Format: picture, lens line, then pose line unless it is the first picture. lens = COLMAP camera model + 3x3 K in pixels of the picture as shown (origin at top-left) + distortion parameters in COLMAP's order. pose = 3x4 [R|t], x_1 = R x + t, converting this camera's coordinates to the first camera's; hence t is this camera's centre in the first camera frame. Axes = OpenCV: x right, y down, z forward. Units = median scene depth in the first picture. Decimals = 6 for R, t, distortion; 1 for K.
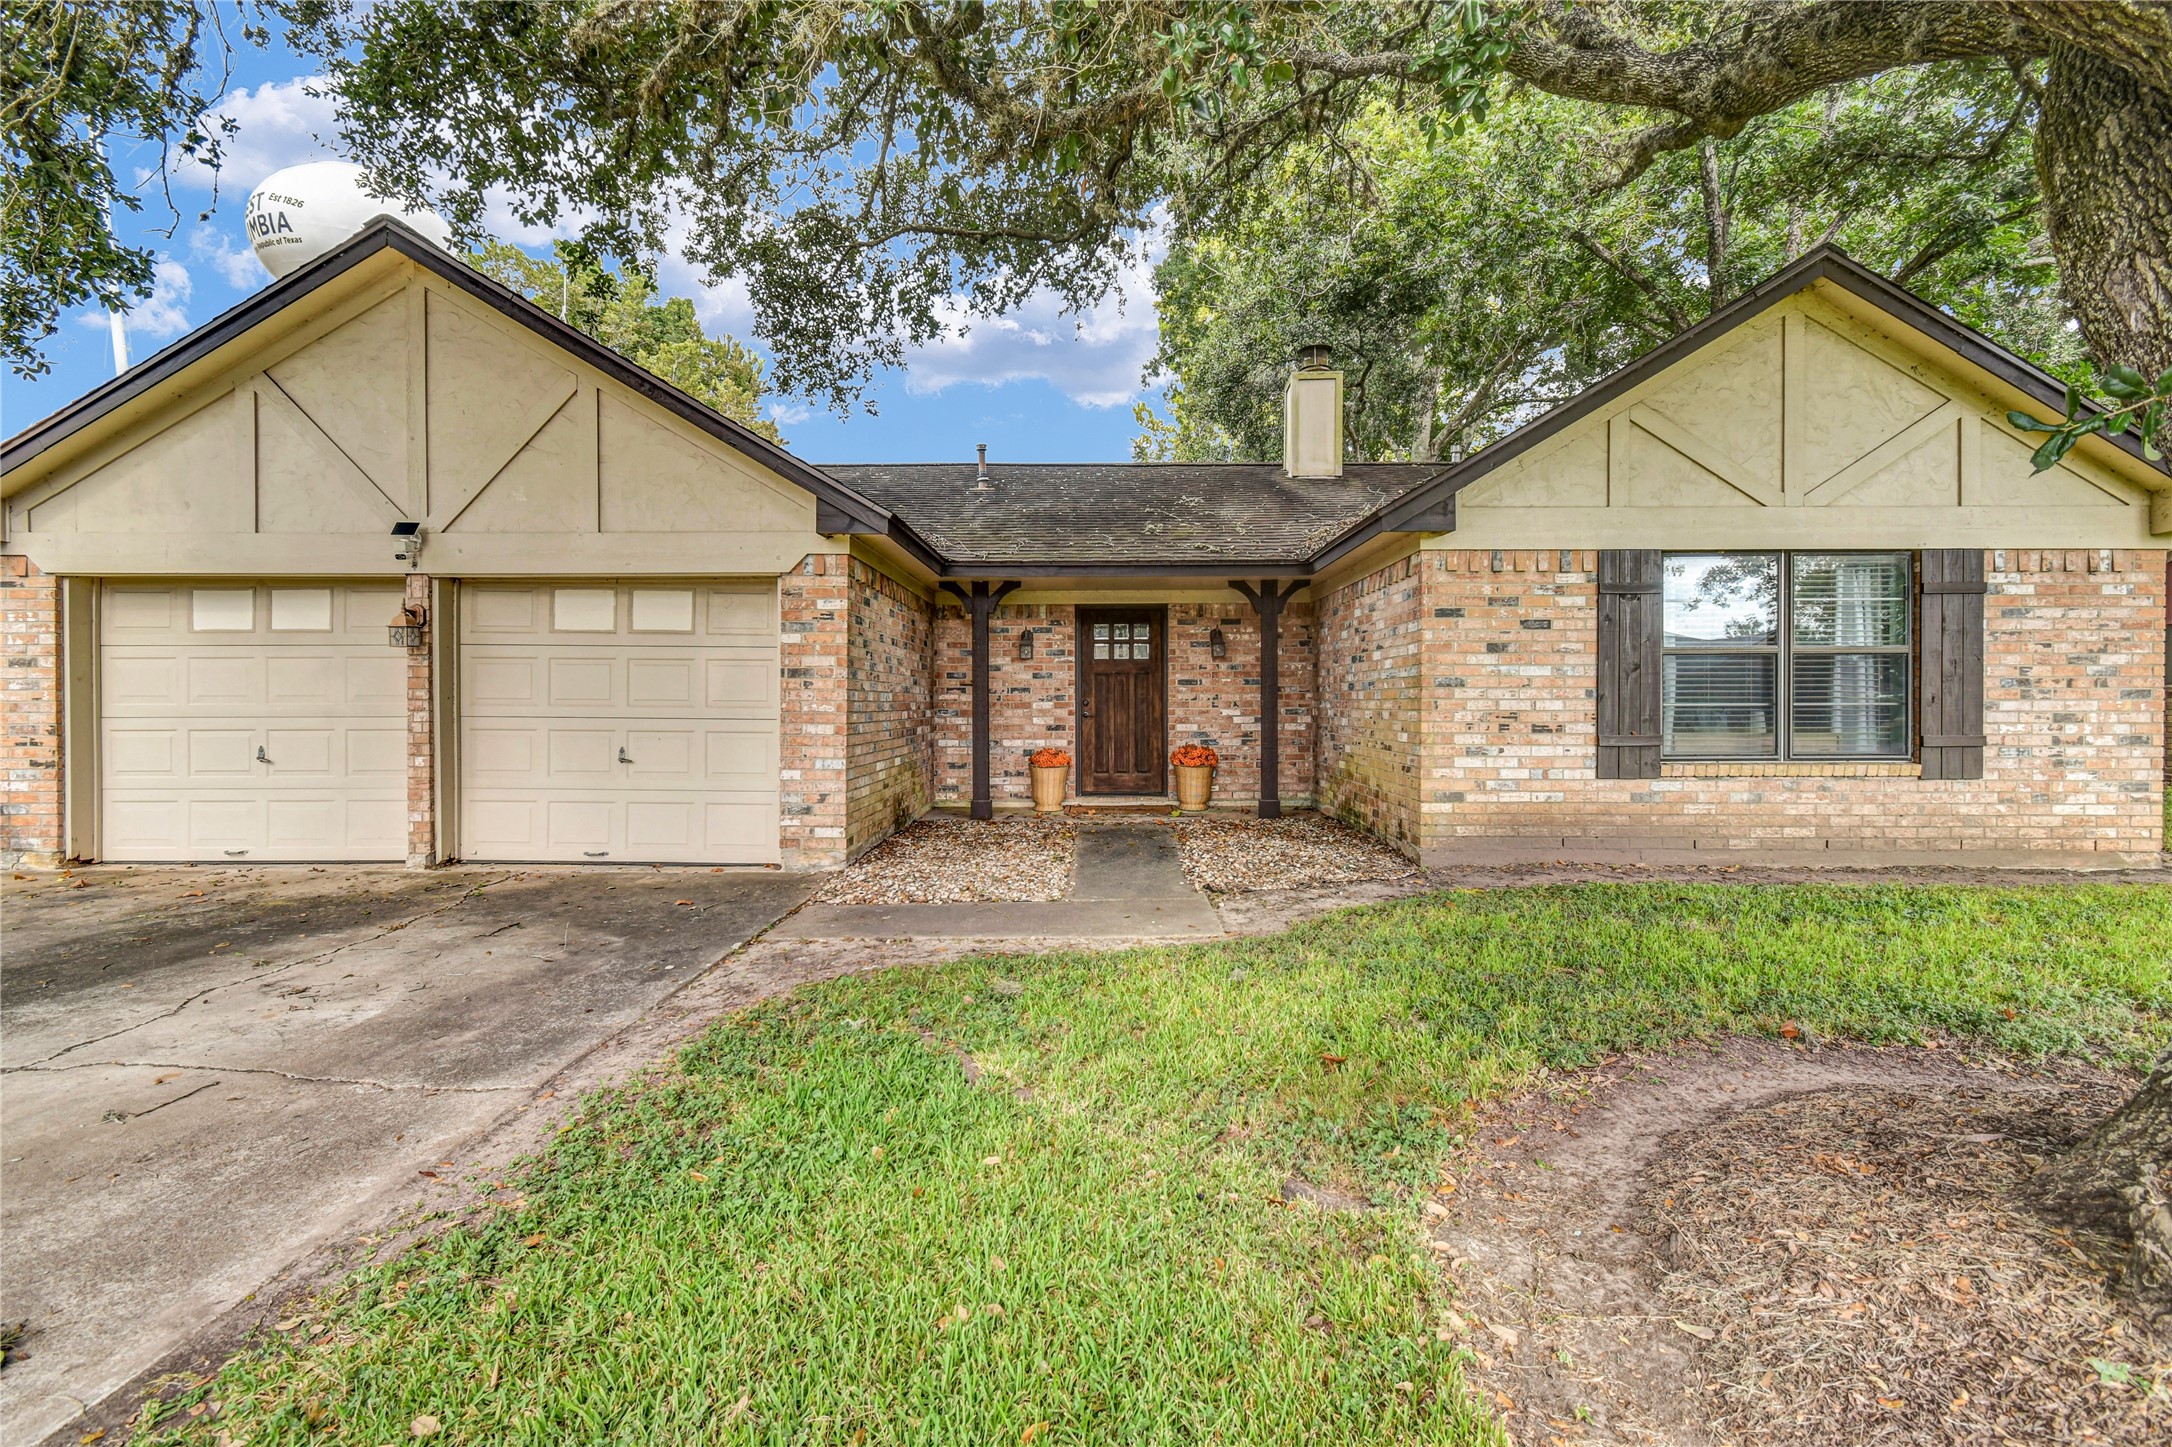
lens RADIAL K [[967.0, 0, 1088.3], [0, 967.0, 713.6], [0, 0, 1]] dist [0.007018, -0.003876]
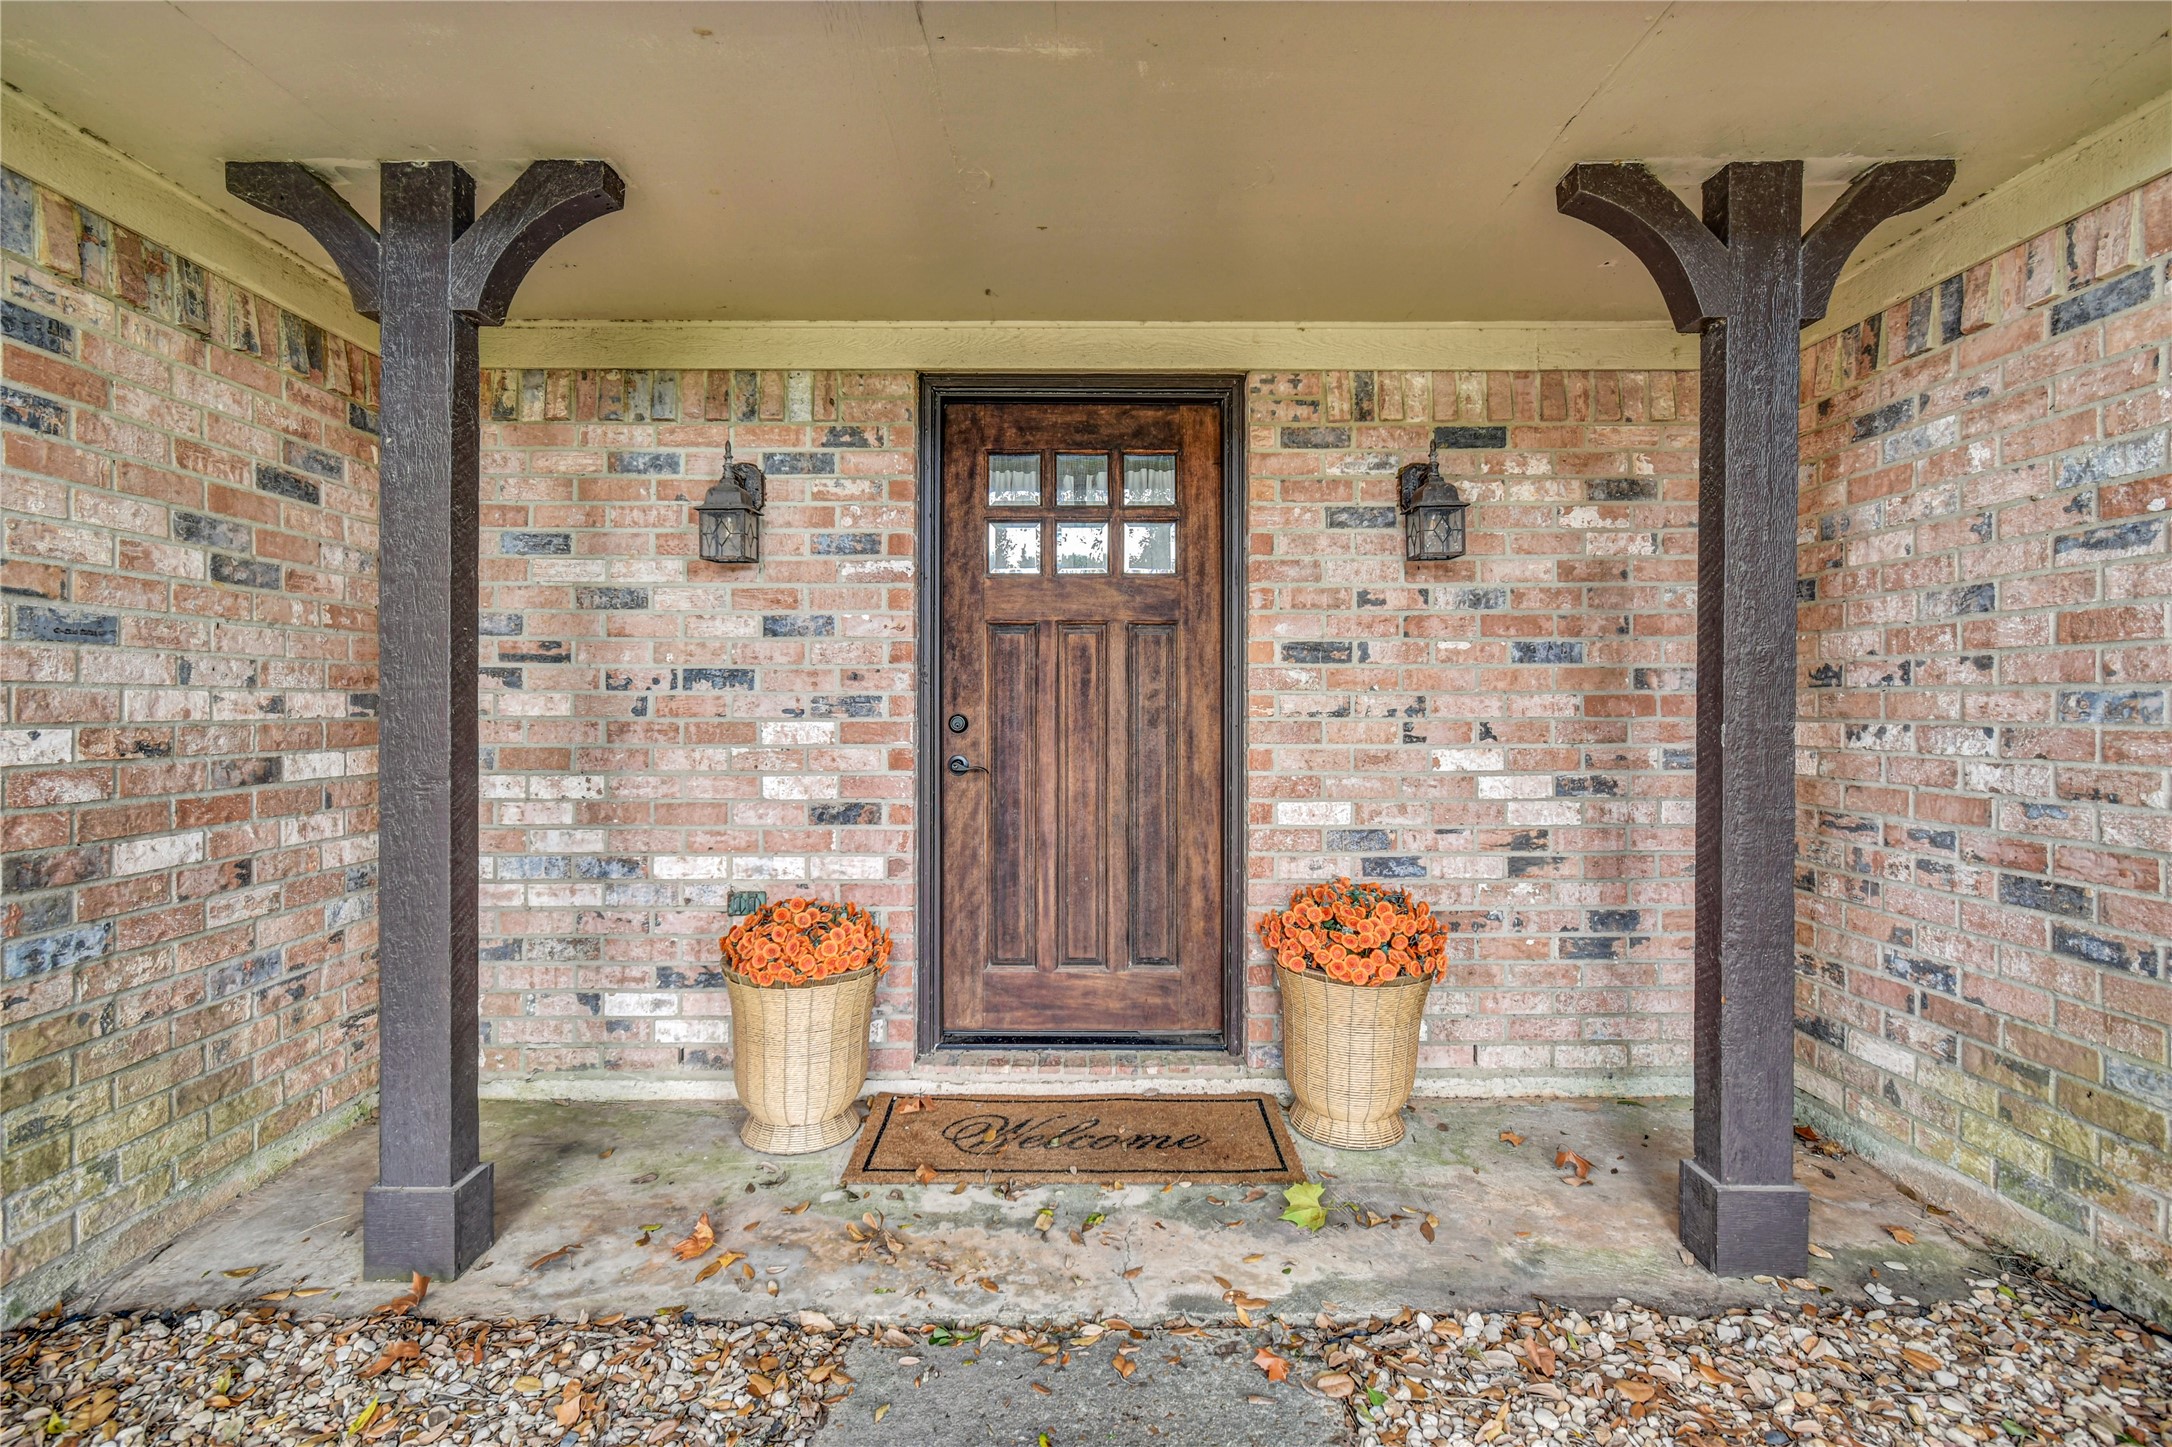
lens RADIAL K [[1001.1, 0, 1082.1], [0, 1001.1, 719.2], [0, 0, 1]] dist [-0.000047, 0.000000]
pose [[0.999173, 0.004000, 0.040470, 0.022841], [-0.003908, 0.999990, -0.002346, -0.012073], [-0.040479, 0.002185, 0.999178, 0.710352]]
